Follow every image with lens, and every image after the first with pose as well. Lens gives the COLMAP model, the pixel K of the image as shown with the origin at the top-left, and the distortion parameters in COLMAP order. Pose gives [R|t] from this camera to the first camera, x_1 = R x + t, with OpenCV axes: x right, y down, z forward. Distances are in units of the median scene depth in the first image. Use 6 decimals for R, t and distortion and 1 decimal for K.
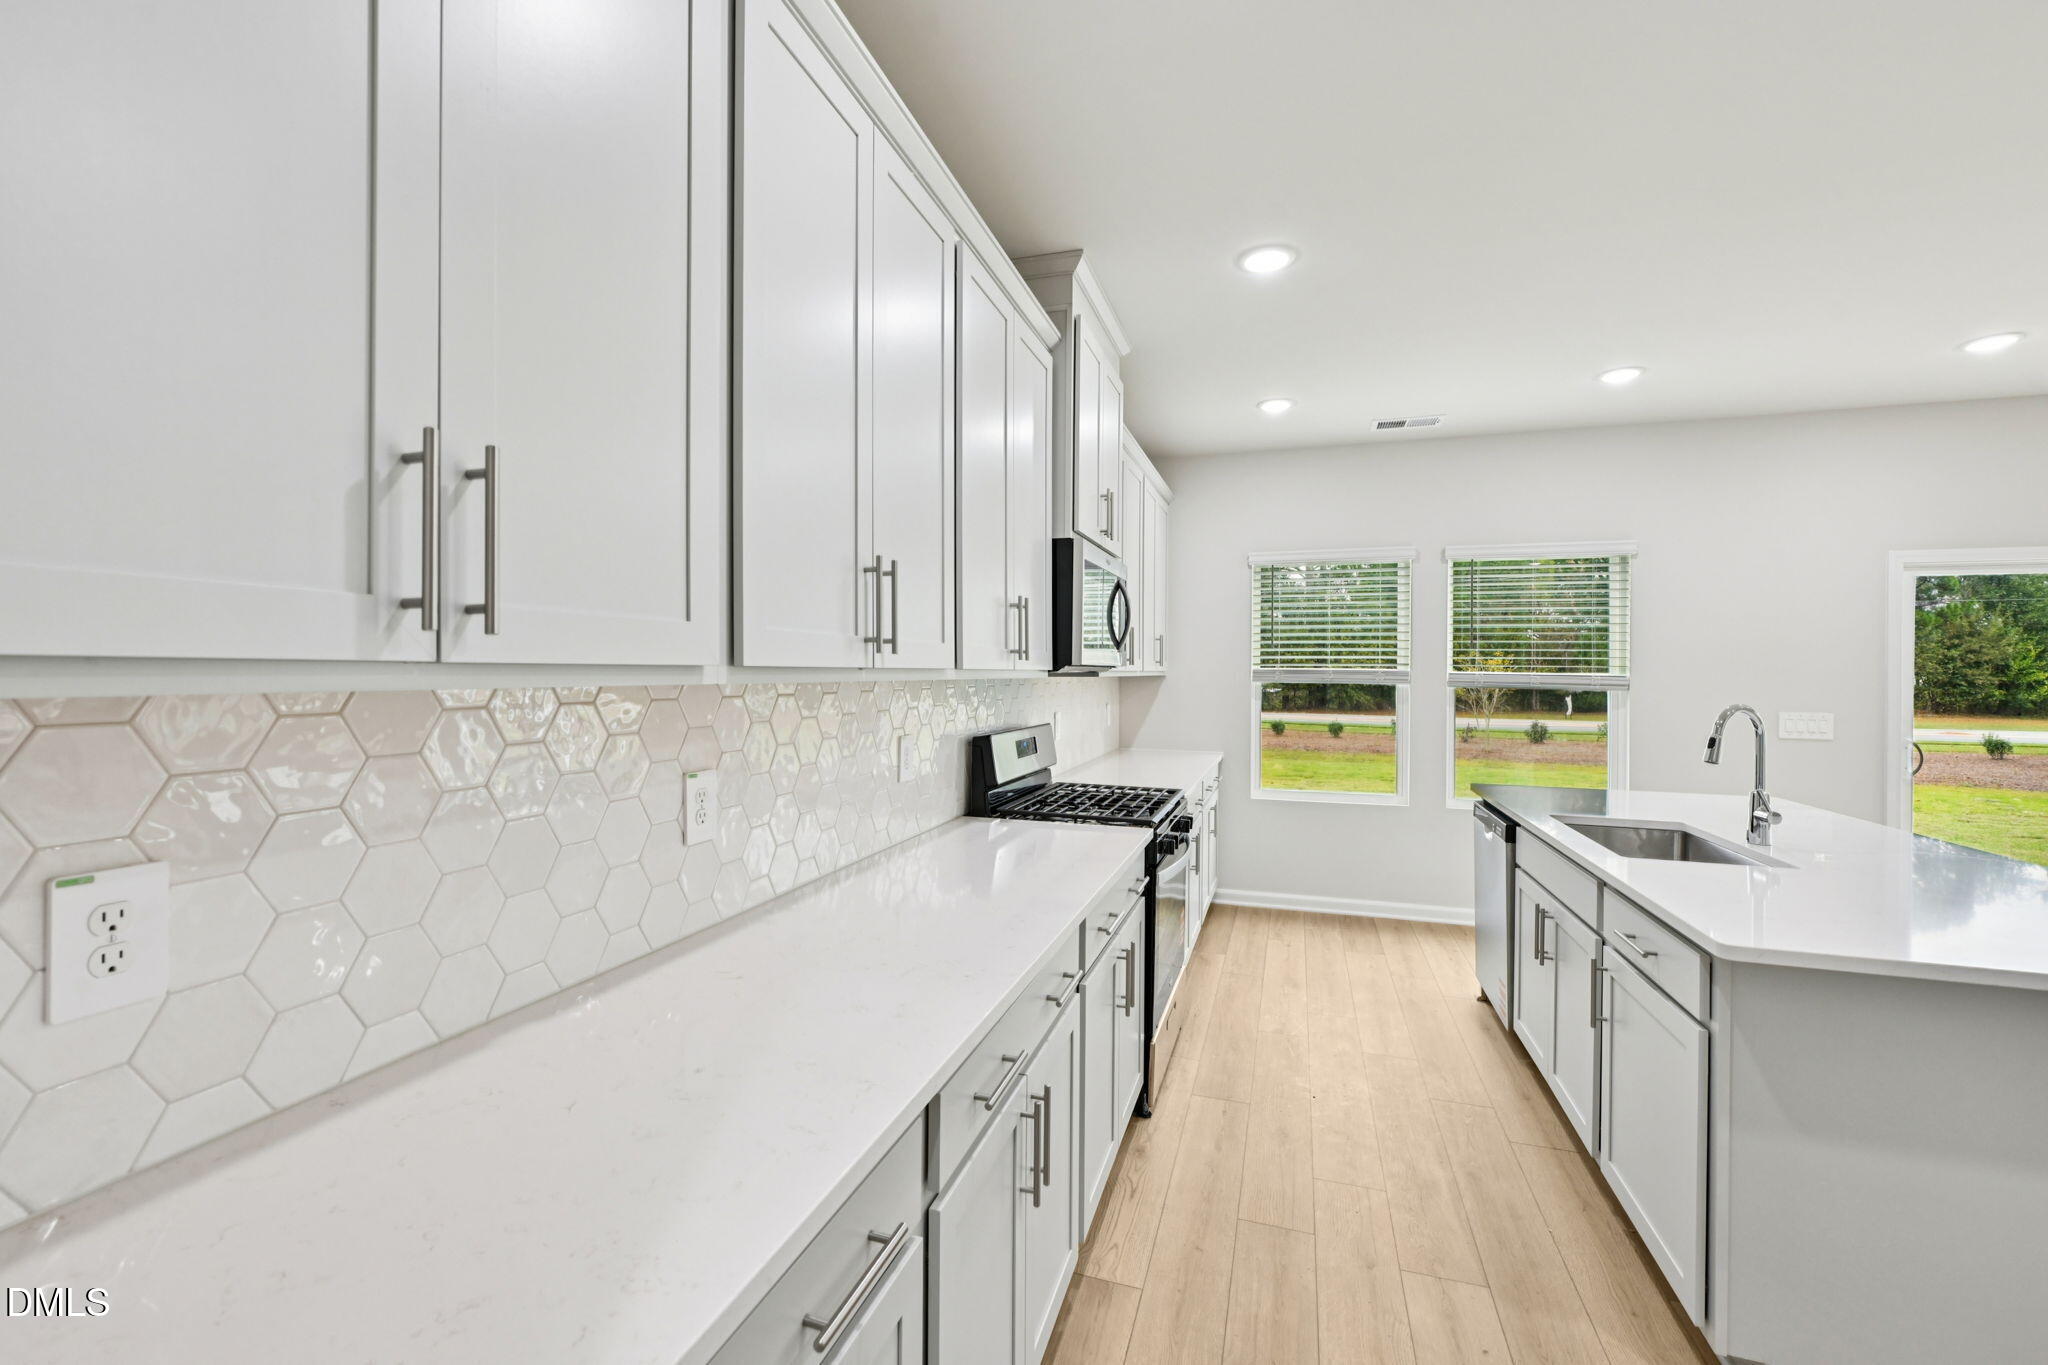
lens RADIAL K [[839.2, 0, 1010.3], [0, 839.2, 666.1], [0, 0, 1]] dist [-0.002524, 0.000917]
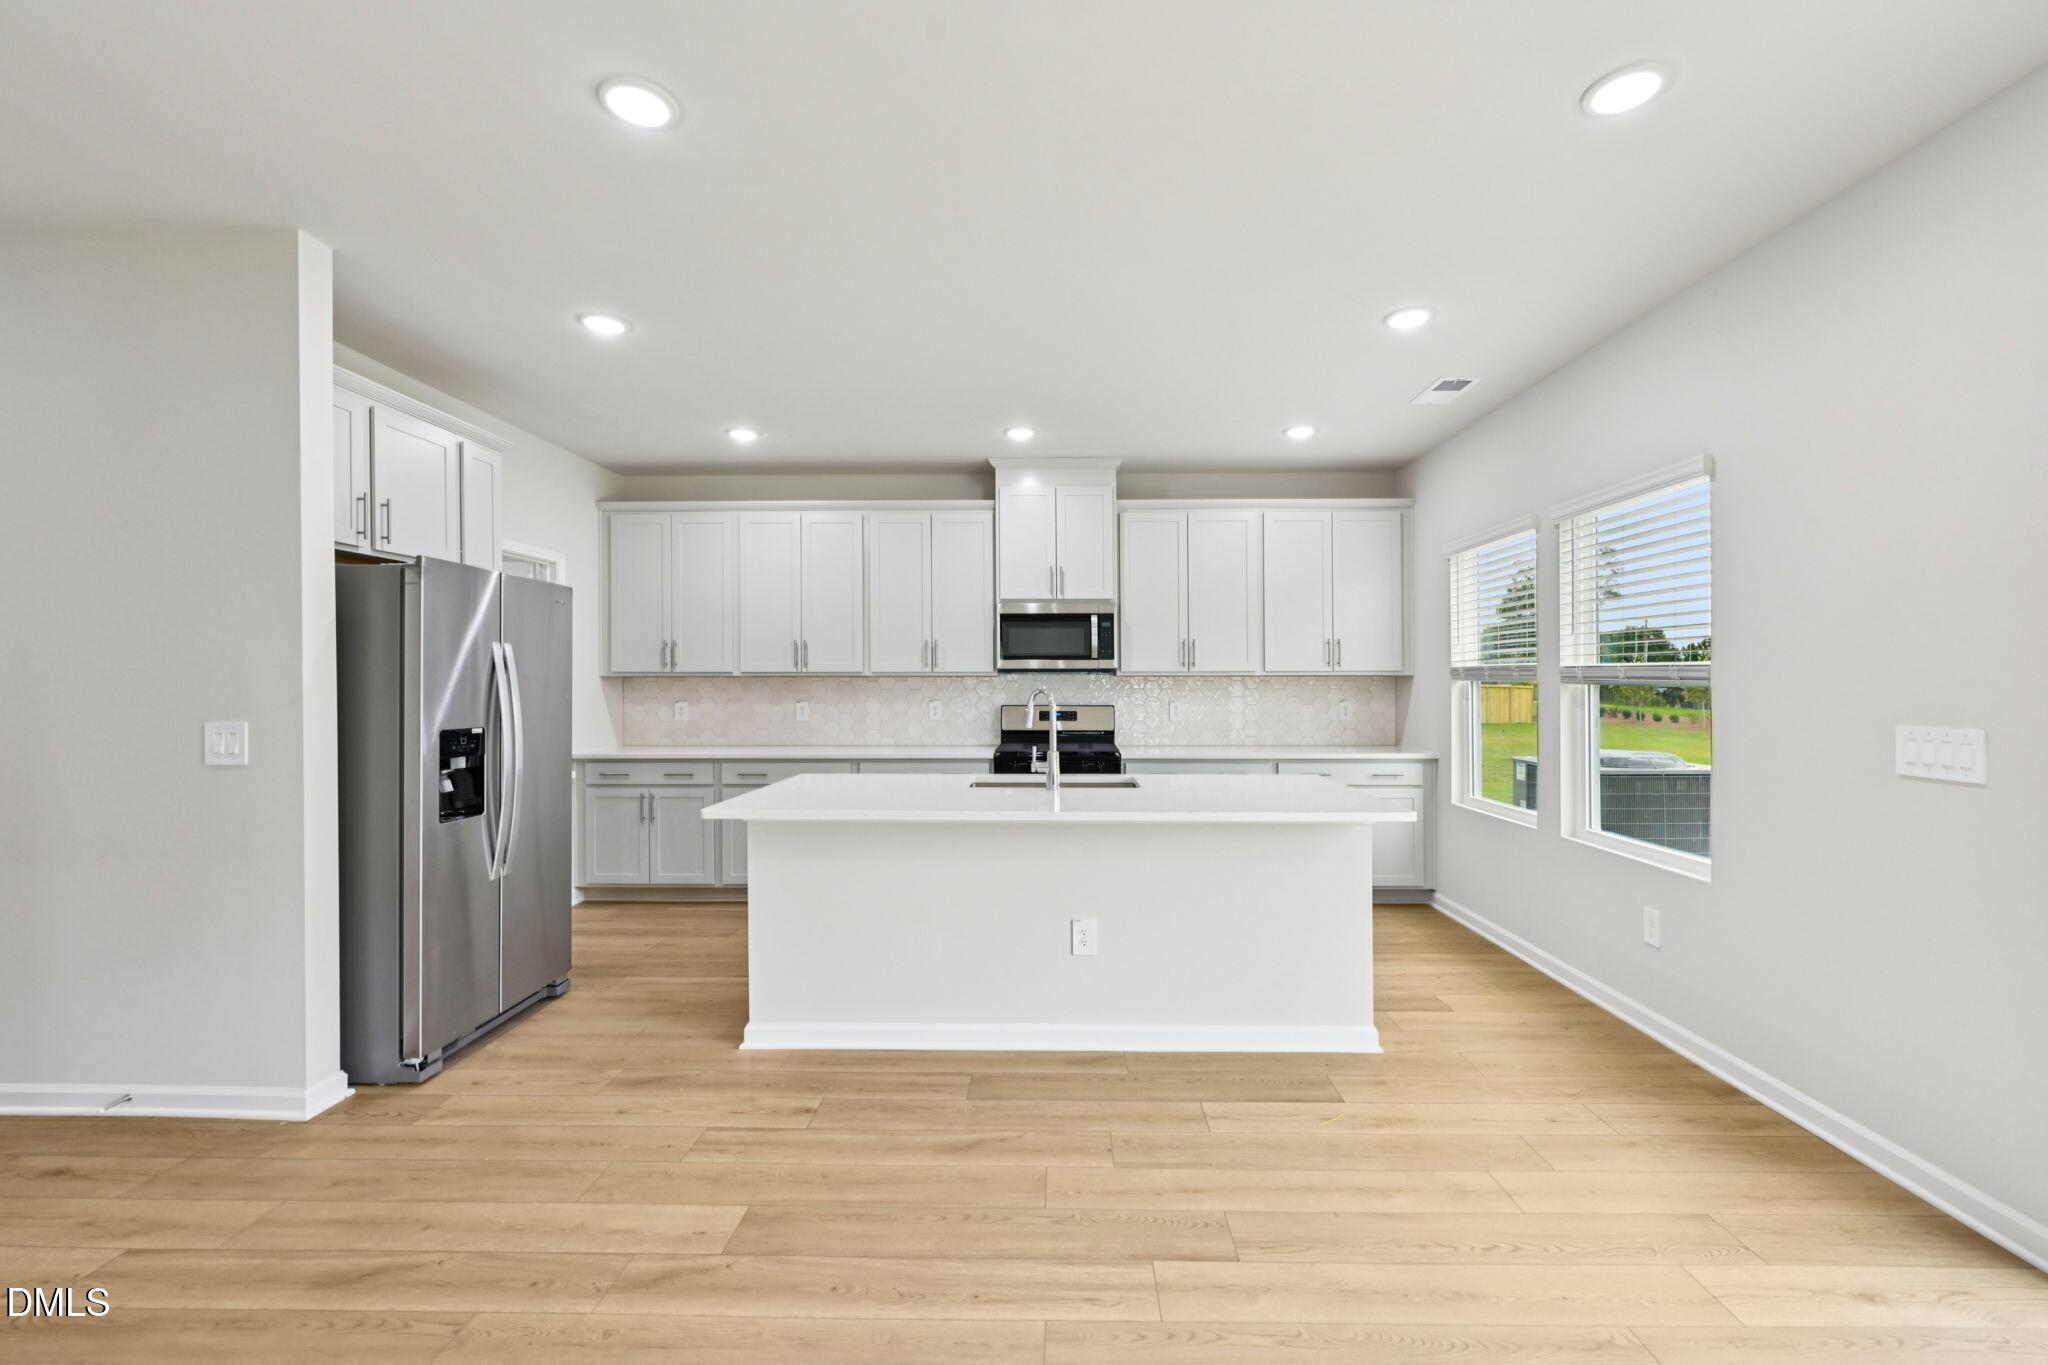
lens RADIAL K [[839.2, 0, 1044.5], [0, 839.2, 682.4], [0, 0, 1]] dist [-0.002524, 0.000917]
pose [[0.300549, -0.006058, -0.953747, 1.198756], [0.009409, 0.999950, -0.003387, 0.023369], [0.953720, -0.007955, 0.300591, 0.318115]]
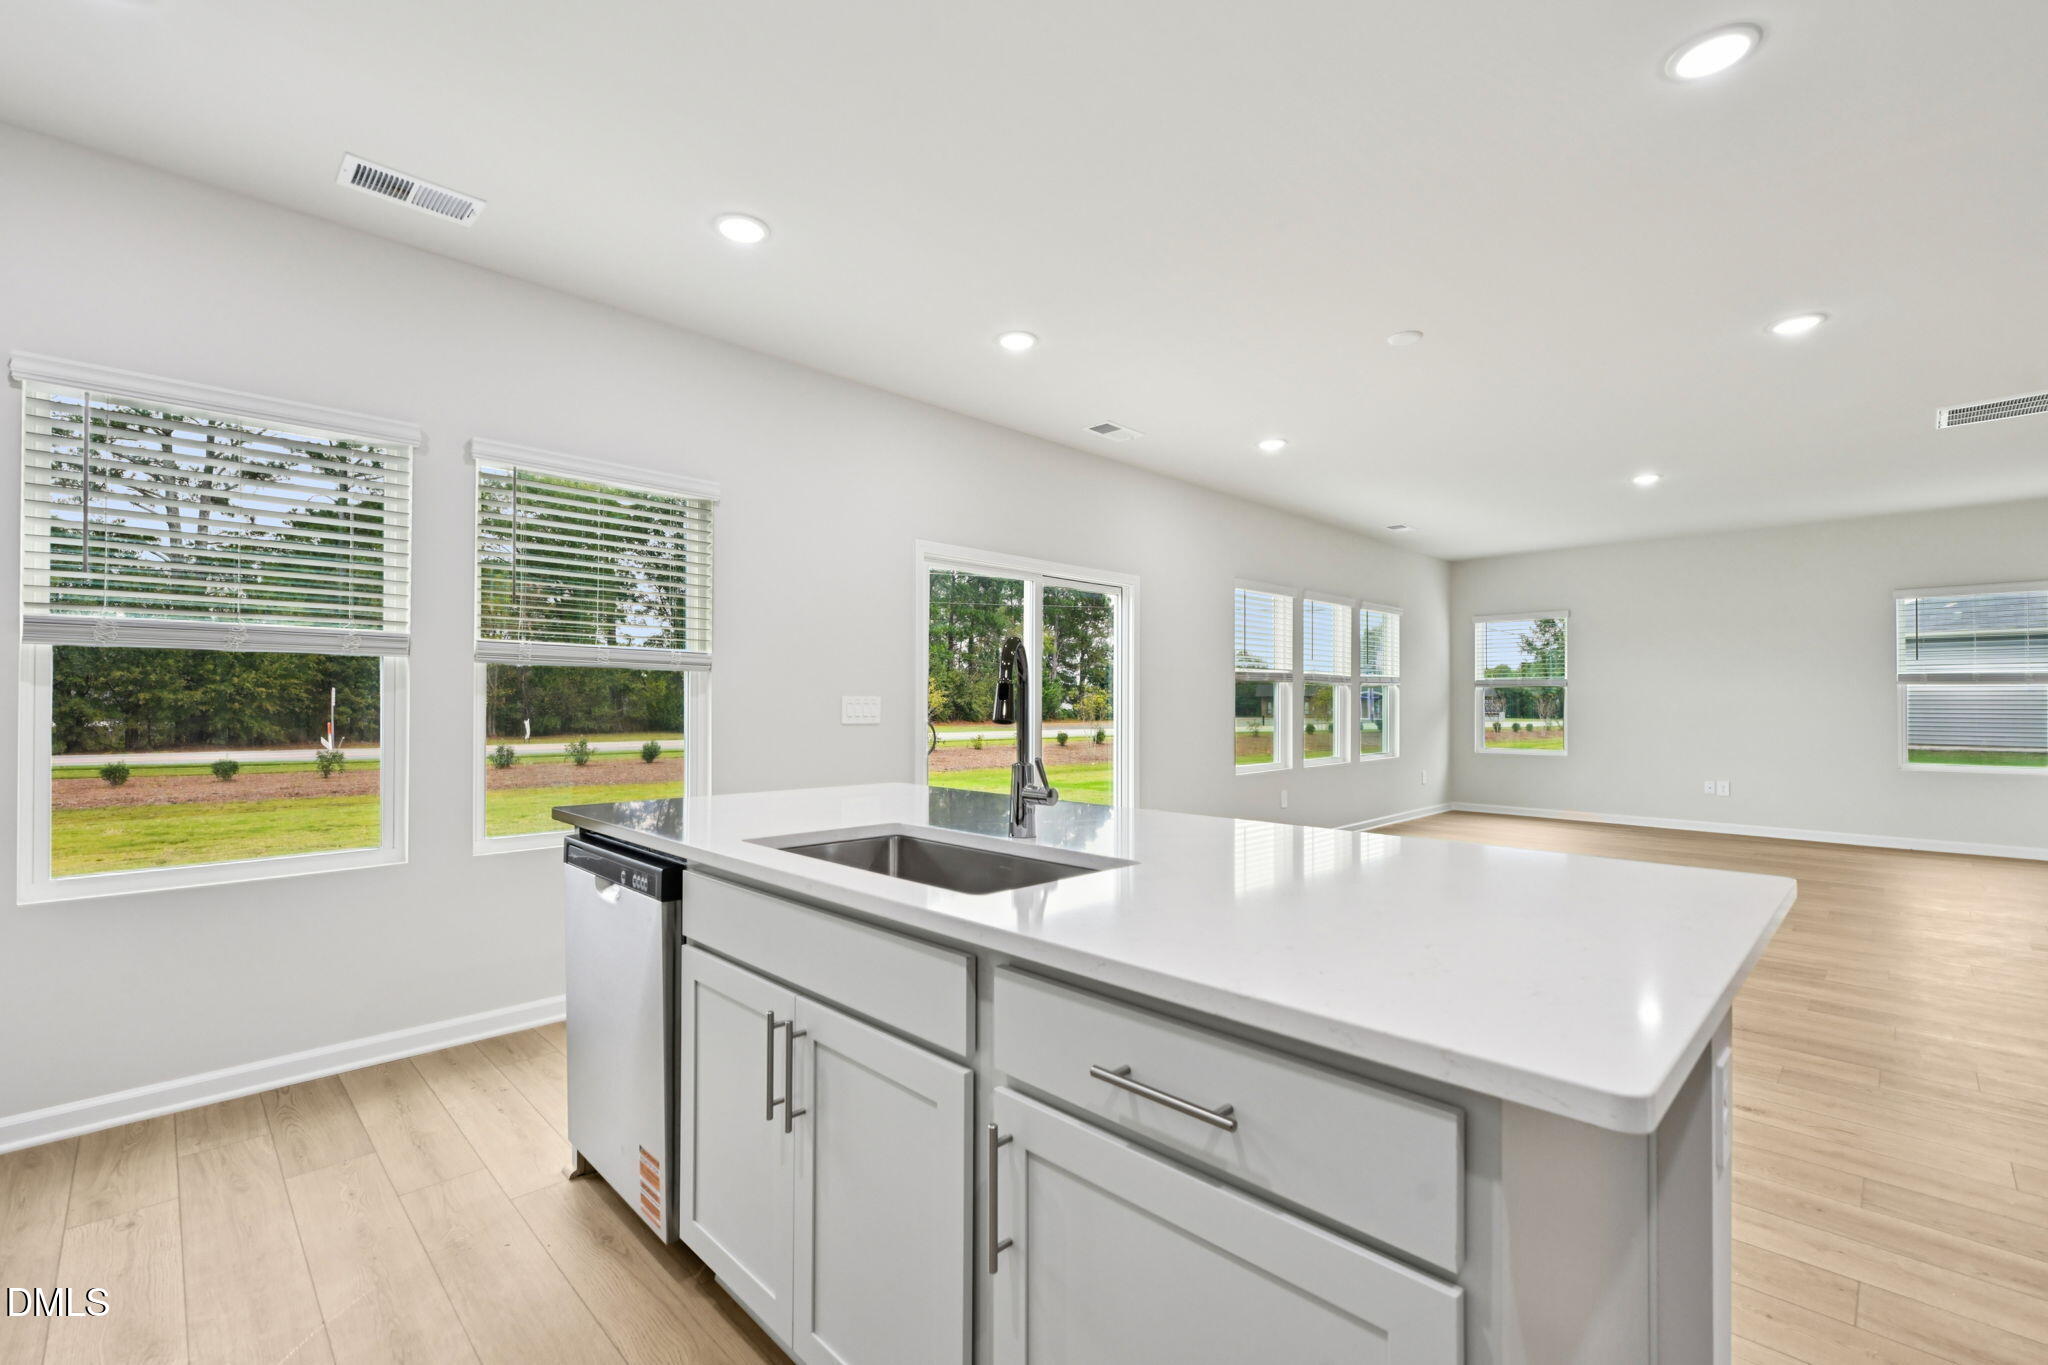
lens RADIAL K [[879.9, 0, 1015.9], [0, 879.9, 701.3], [0, 0, 1]] dist [0.001257, -0.000023]
pose [[0.449719, -0.002204, 0.893167, 0.125080], [-0.006096, 0.999966, 0.005537, 0.051445], [-0.893149, -0.007934, 0.449691, 0.369598]]
